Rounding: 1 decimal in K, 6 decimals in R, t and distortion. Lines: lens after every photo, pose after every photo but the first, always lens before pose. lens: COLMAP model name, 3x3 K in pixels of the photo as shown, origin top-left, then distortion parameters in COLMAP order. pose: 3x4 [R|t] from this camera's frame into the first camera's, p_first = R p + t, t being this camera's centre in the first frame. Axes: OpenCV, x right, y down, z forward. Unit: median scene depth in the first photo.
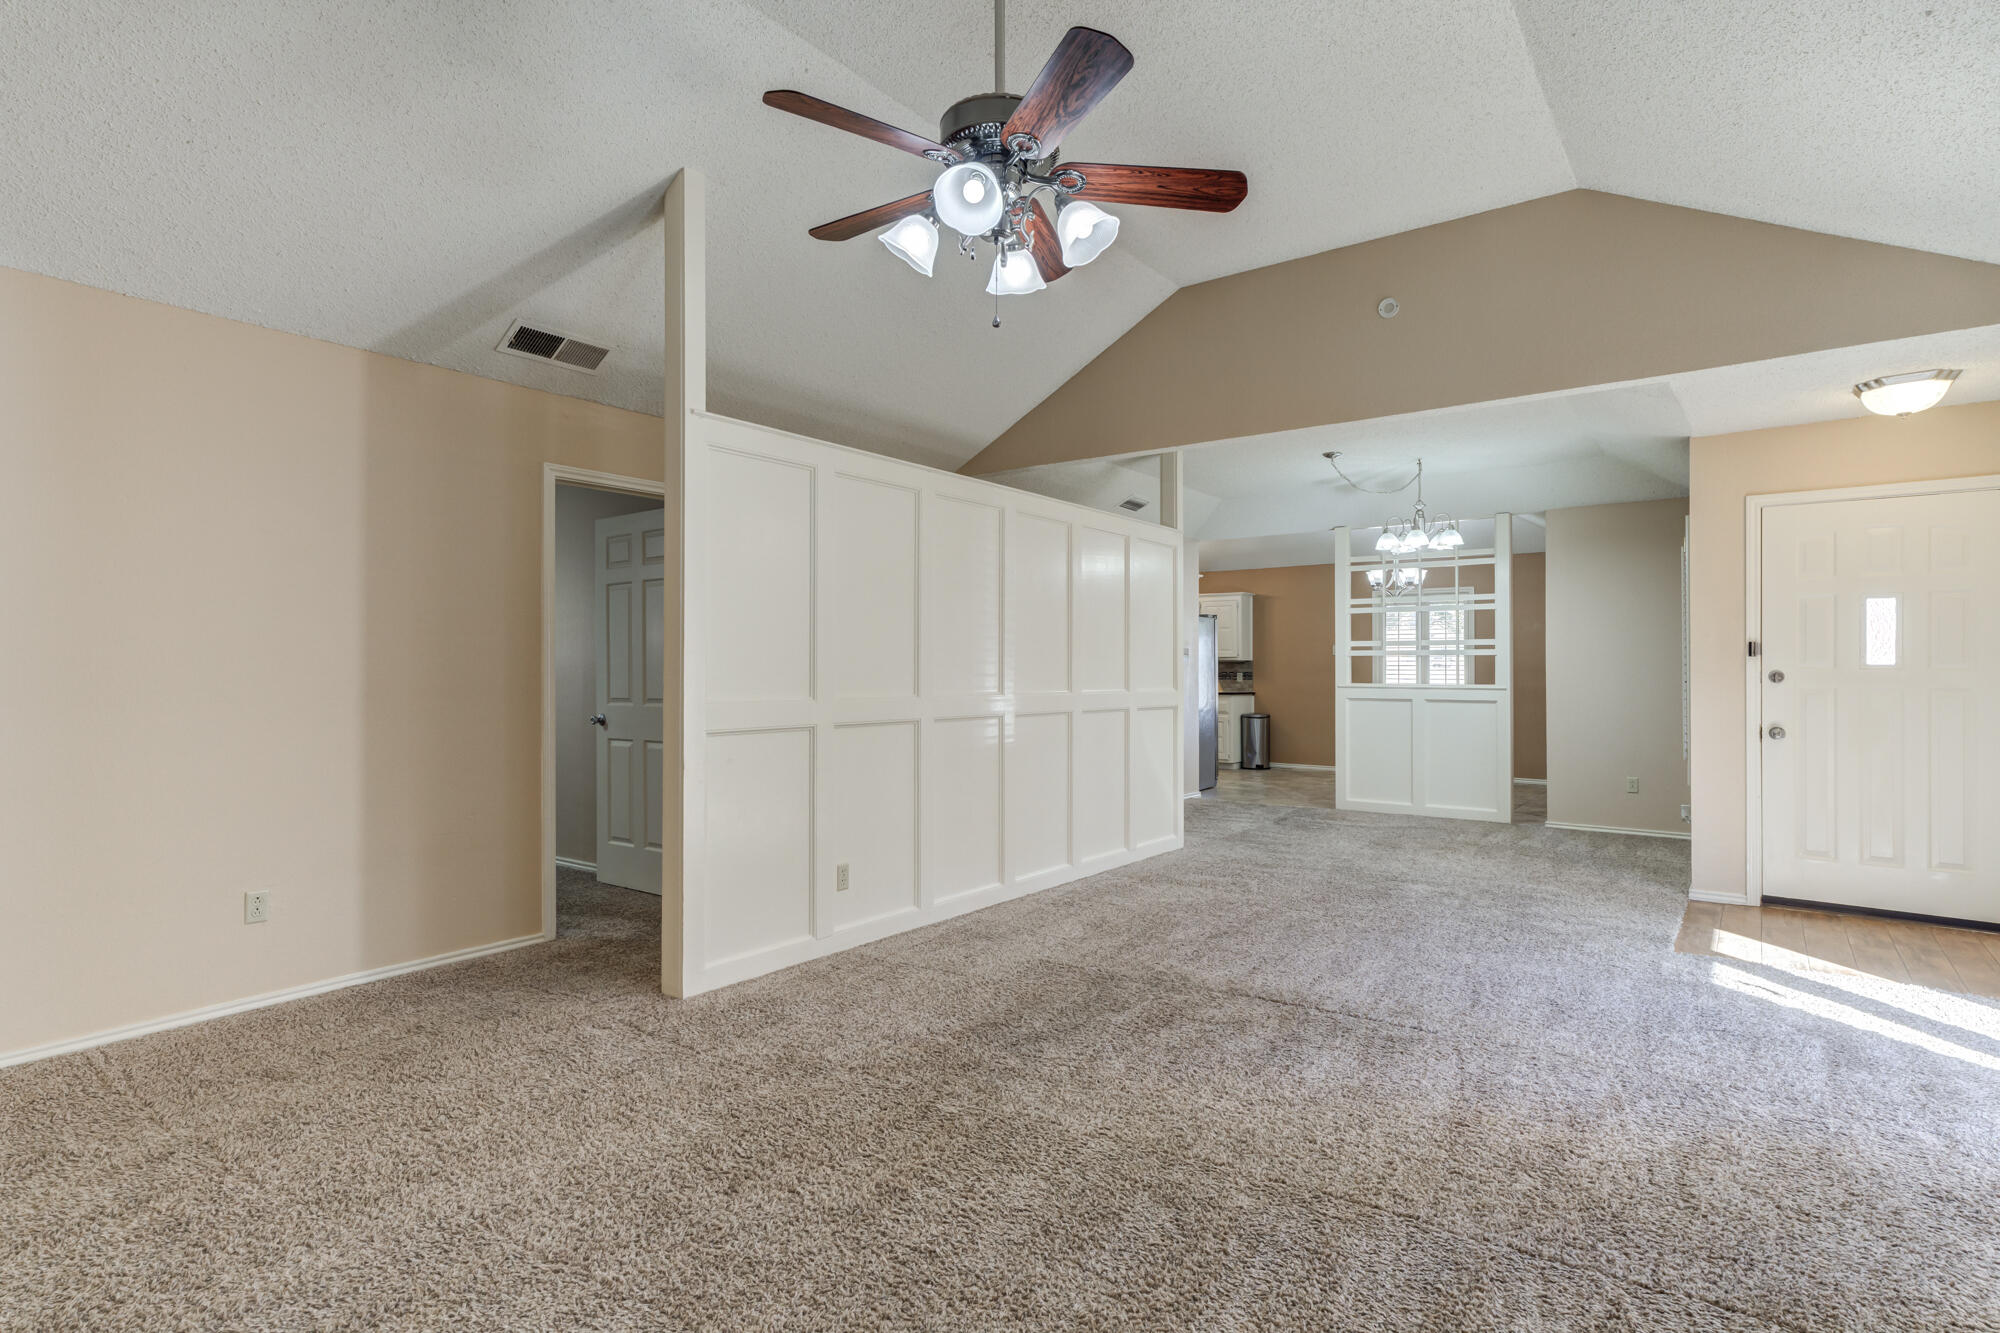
lens RADIAL K [[1011.4, 0, 1003.6], [0, 1011.4, 657.3], [0, 0, 1]] dist [0.010098, 0.007131]
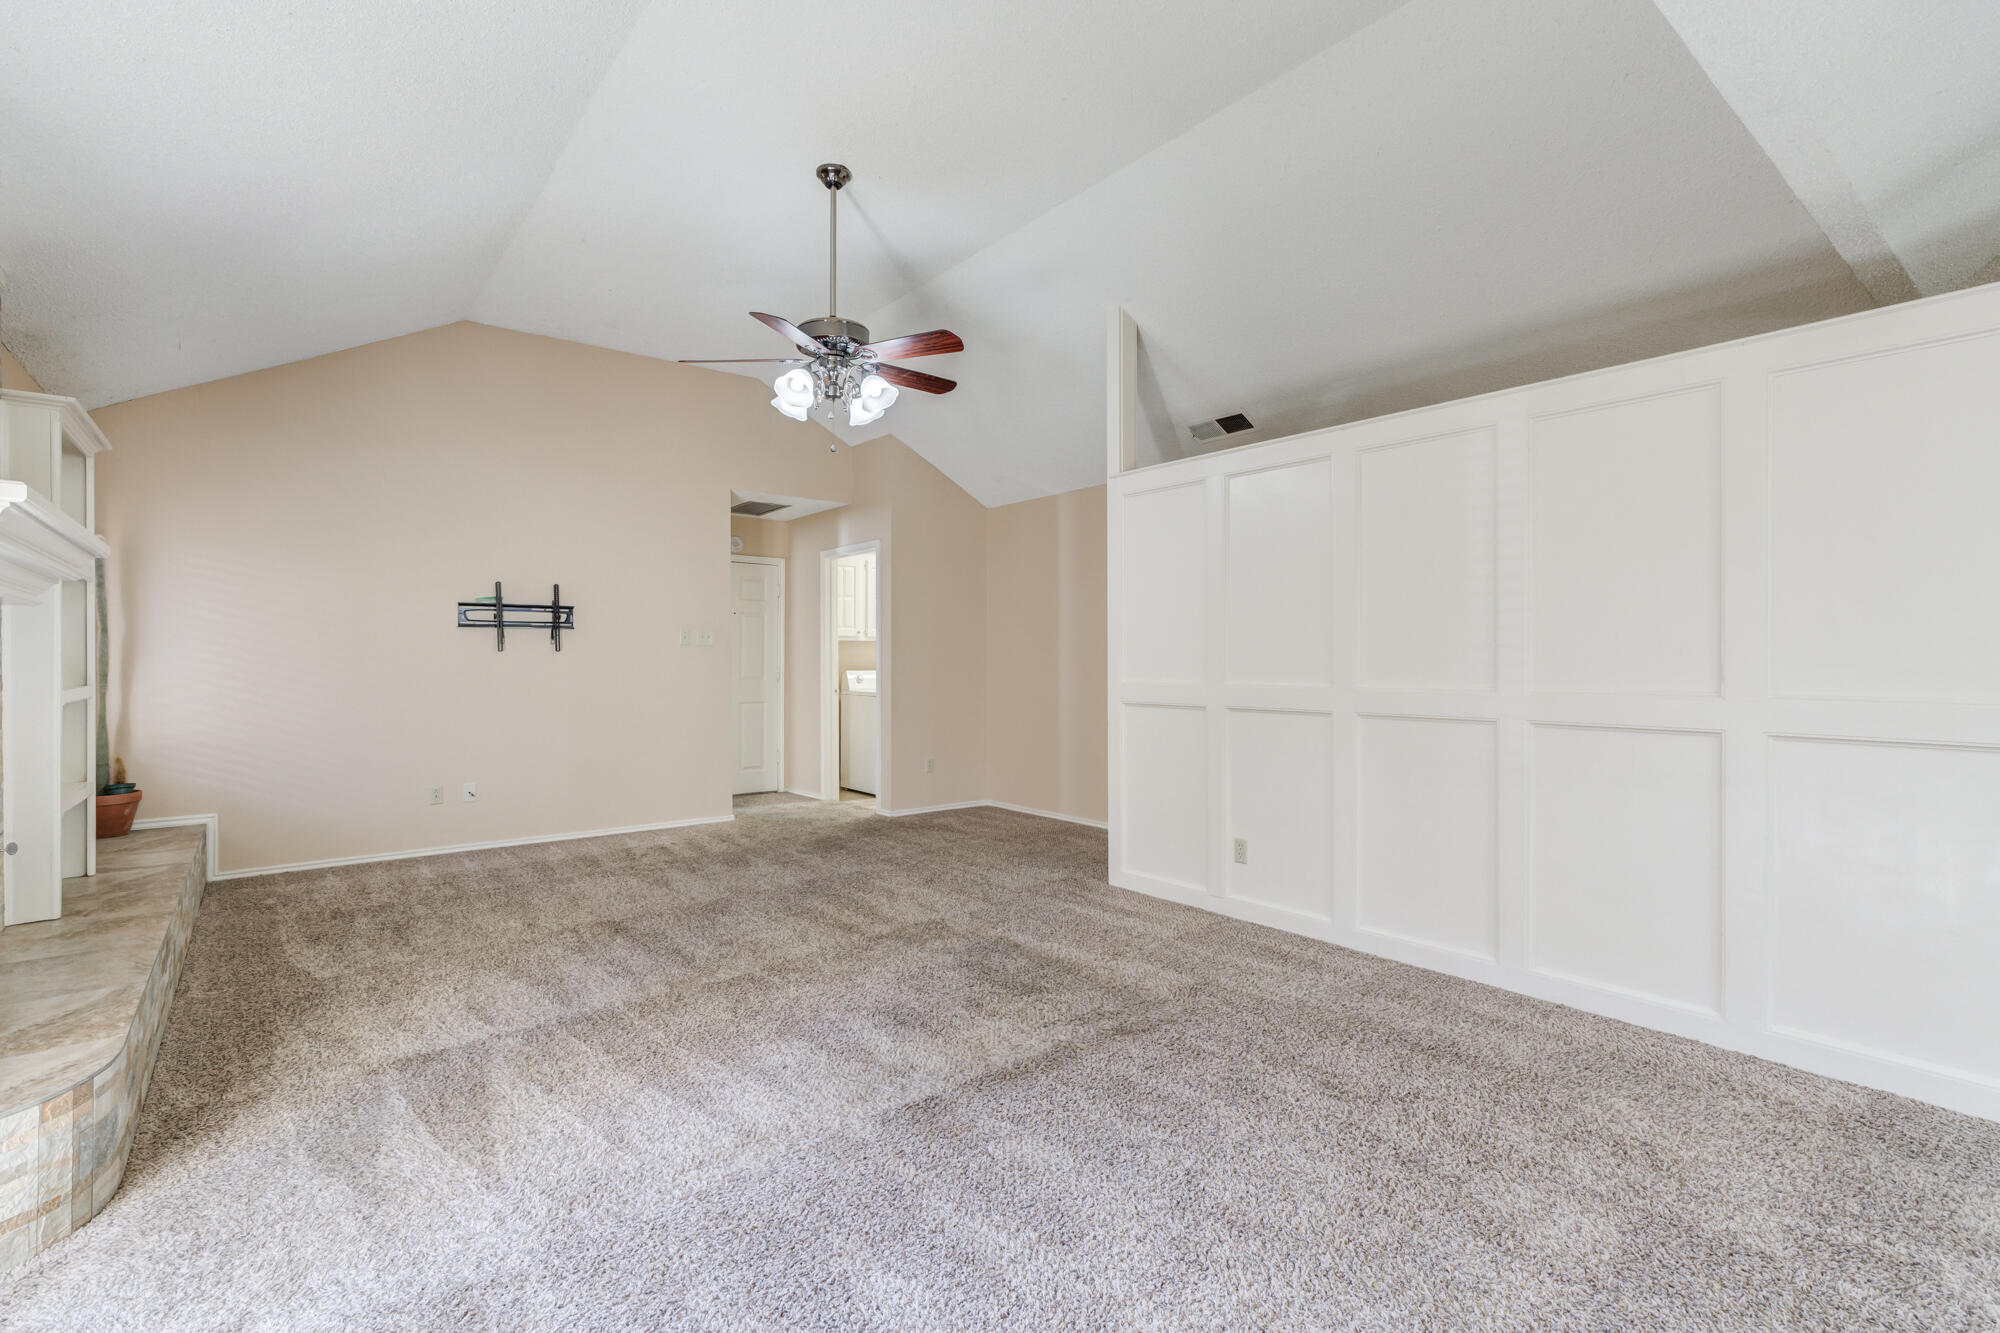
lens RADIAL K [[925.9, 0, 1000.0], [0, 925.9, 666.5], [0, 0, 1]] dist [-0.015001, 0.015065]
pose [[-0.265695, 0.009394, -0.964011, 0.852209], [0.014328, 0.999881, 0.005795, 0.013369], [0.963951, -0.012273, -0.265797, 1.025507]]
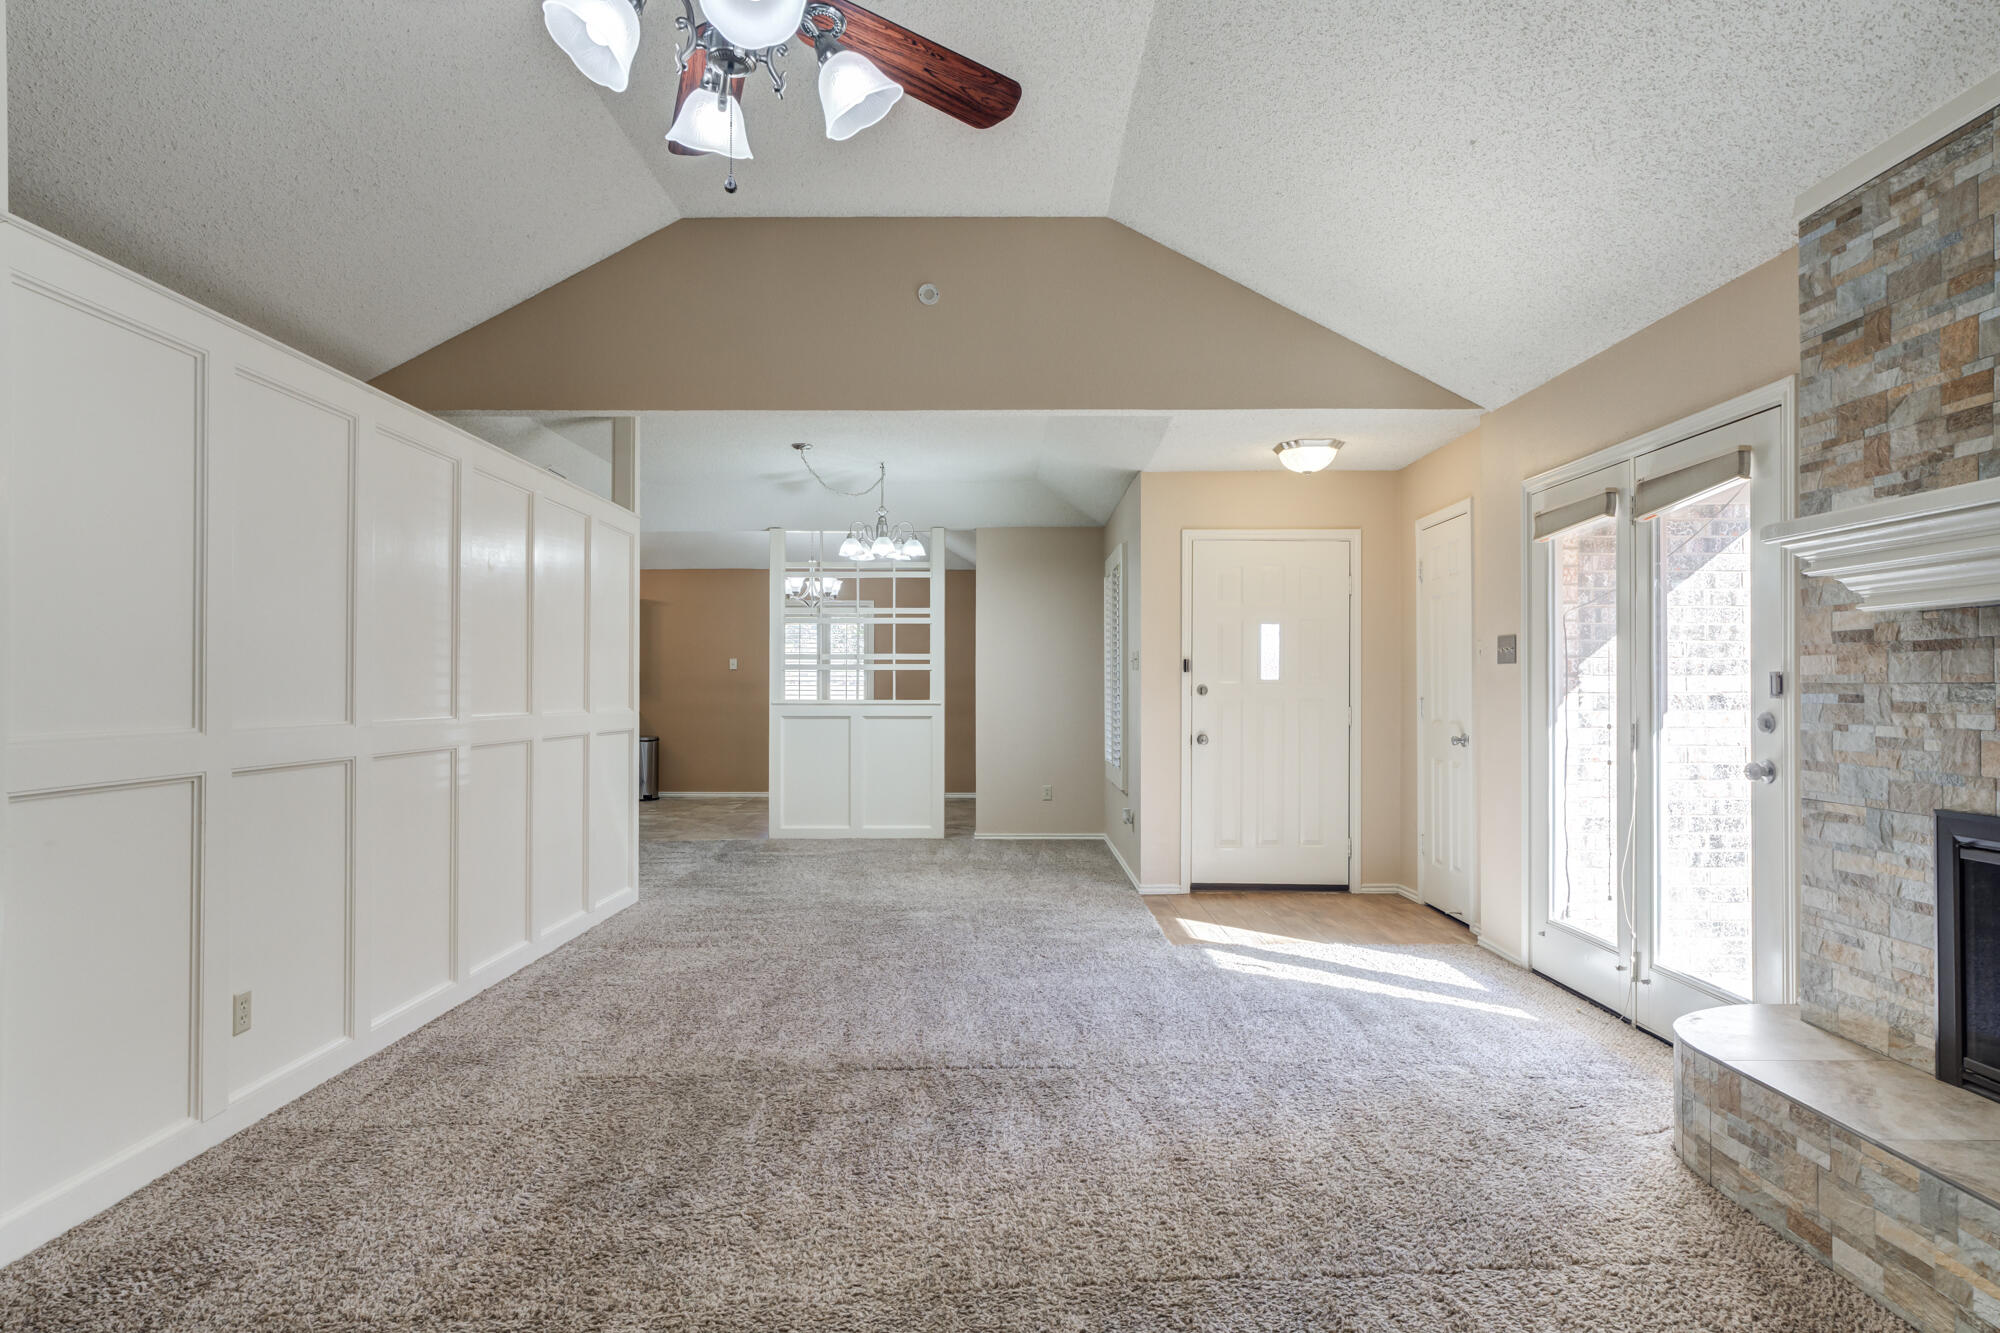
lens RADIAL K [[1105.5, 0, 999.8], [0, 1105.5, 673.4], [0, 0, 1]] dist [-0.000235, 0.004027]
pose [[0.806196, 0.005762, 0.591621, -0.190088], [-0.006298, 0.999979, -0.001157, 0.003924], [-0.591615, -0.002793, 0.806215, 0.168027]]
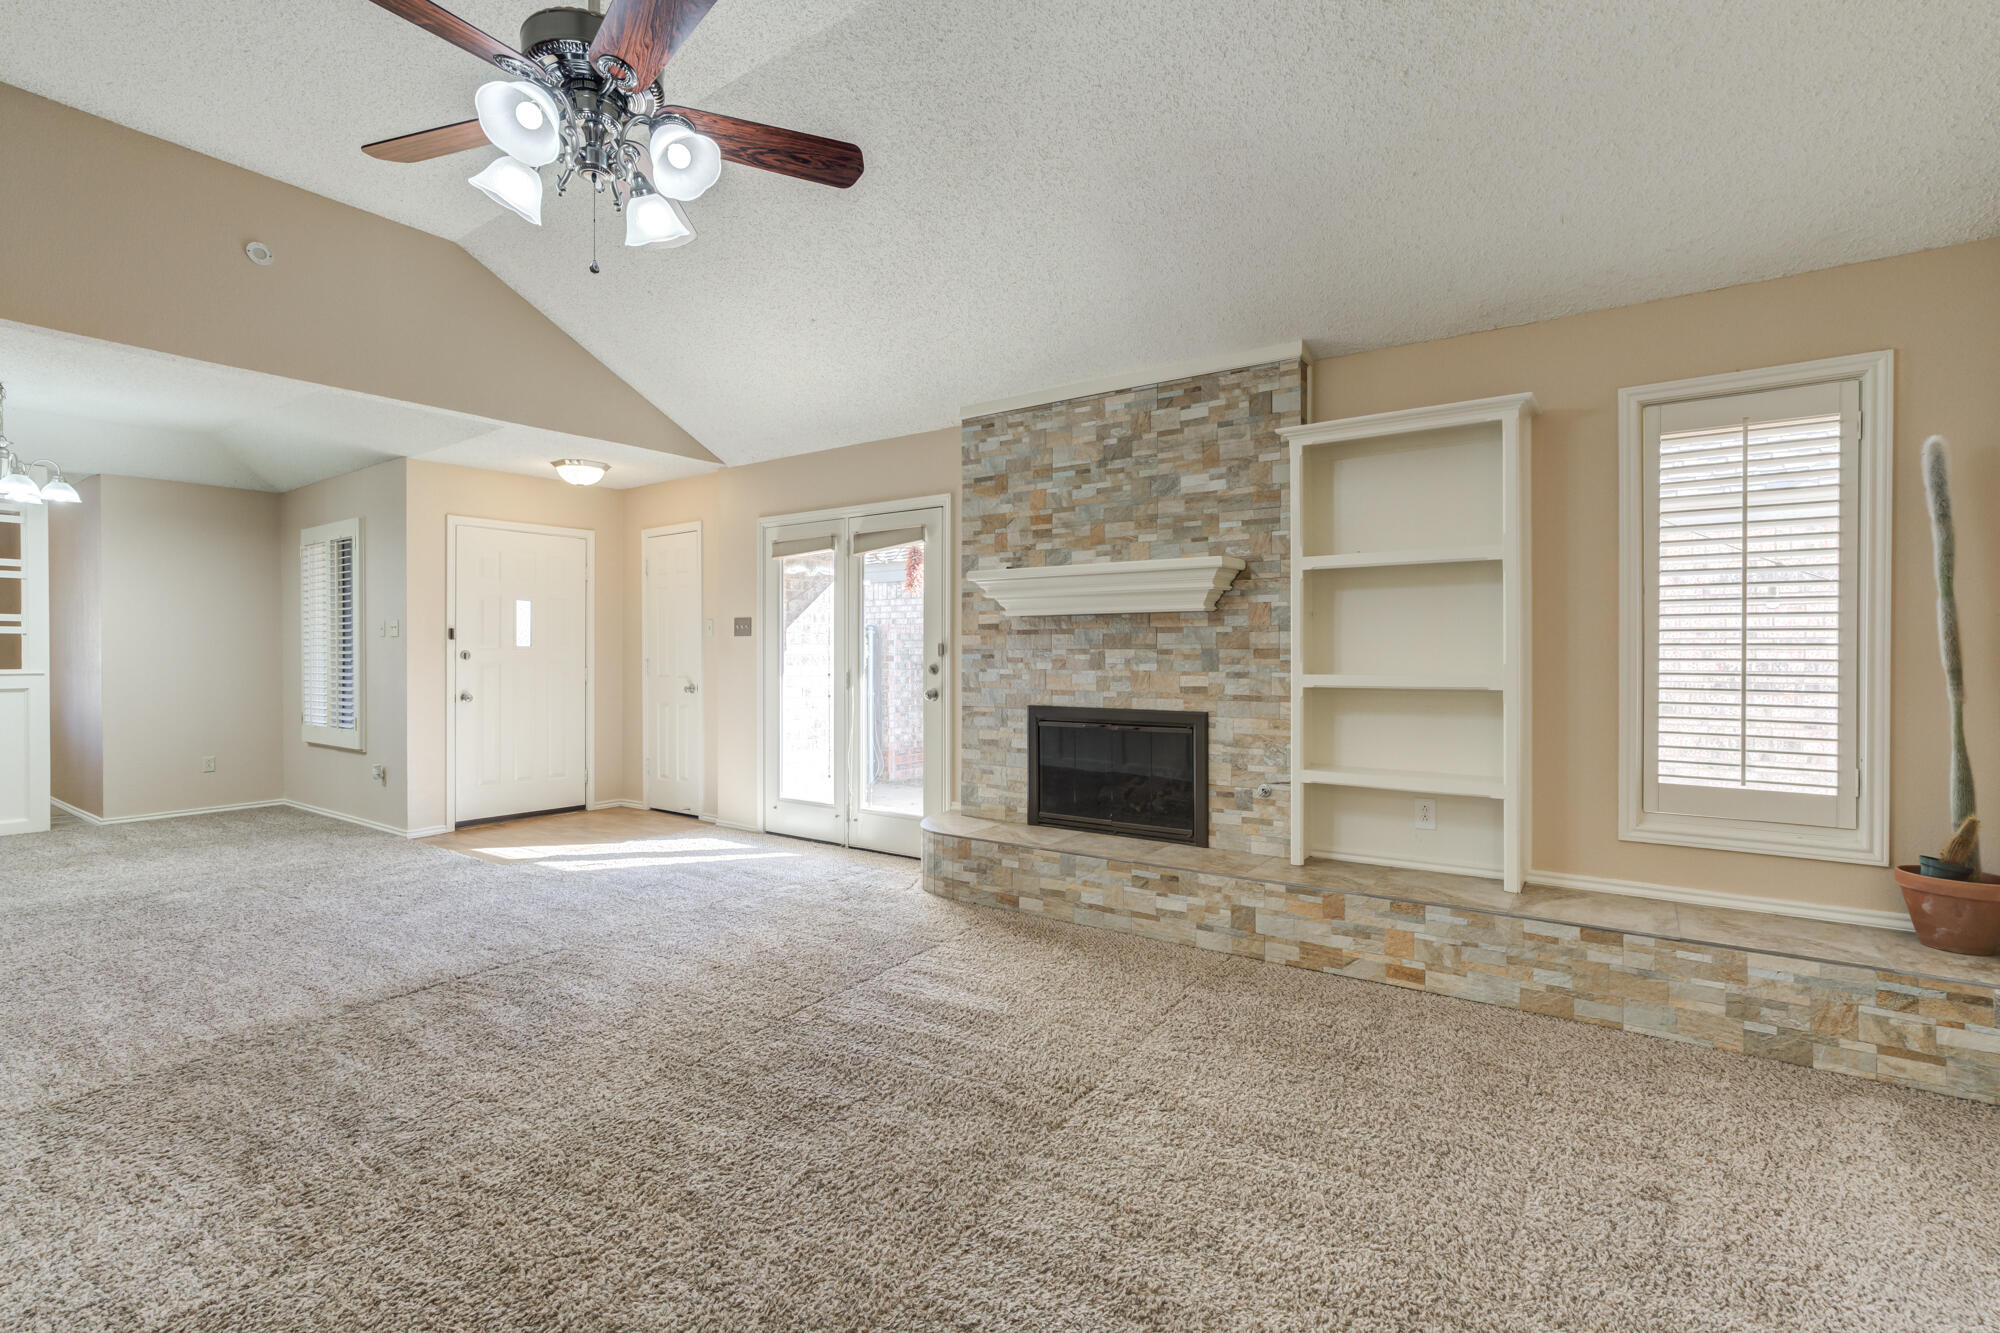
lens RADIAL K [[905.2, 0, 996.3], [0, 905.2, 655.4], [0, 0, 1]] dist [-0.016958, 0.014446]
pose [[-0.012529, -0.005183, 0.999908, -0.514259], [-0.010431, 0.999933, 0.005052, 0.007618], [-0.999867, -0.010367, -0.012582, 0.396988]]
